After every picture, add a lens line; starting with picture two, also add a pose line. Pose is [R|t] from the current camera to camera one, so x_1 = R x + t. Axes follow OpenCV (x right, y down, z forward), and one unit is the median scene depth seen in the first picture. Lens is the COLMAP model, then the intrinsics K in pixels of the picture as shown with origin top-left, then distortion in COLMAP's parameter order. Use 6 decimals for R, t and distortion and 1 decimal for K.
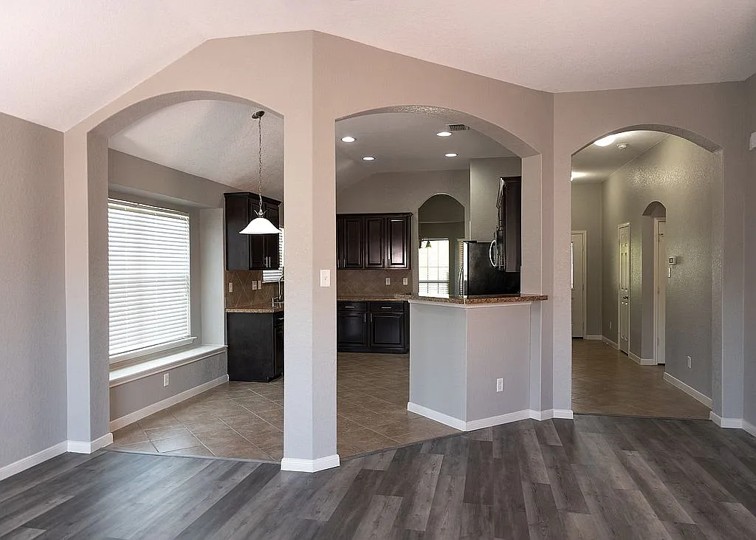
lens RADIAL K [[591.4, 0, 378.0], [0, 591.4, 270.0], [0, 0, 1]] dist [0.071002, -0.090652]
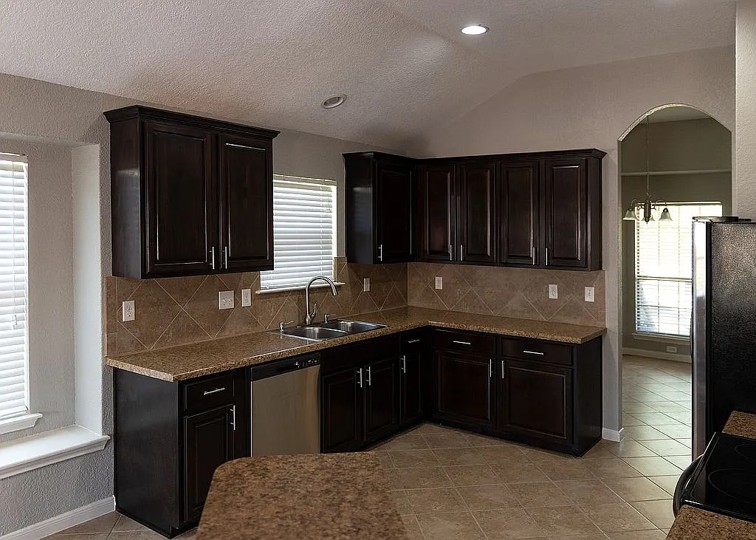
lens RADIAL K [[591.4, 0, 378.0], [0, 591.4, 270.0], [0, 0, 1]] dist [0.071002, -0.090652]
pose [[0.915213, -0.000547, -0.402970, 0.126707], [0.012108, 0.999585, 0.026141, -0.012718], [0.402789, -0.028804, 0.914840, 0.645917]]
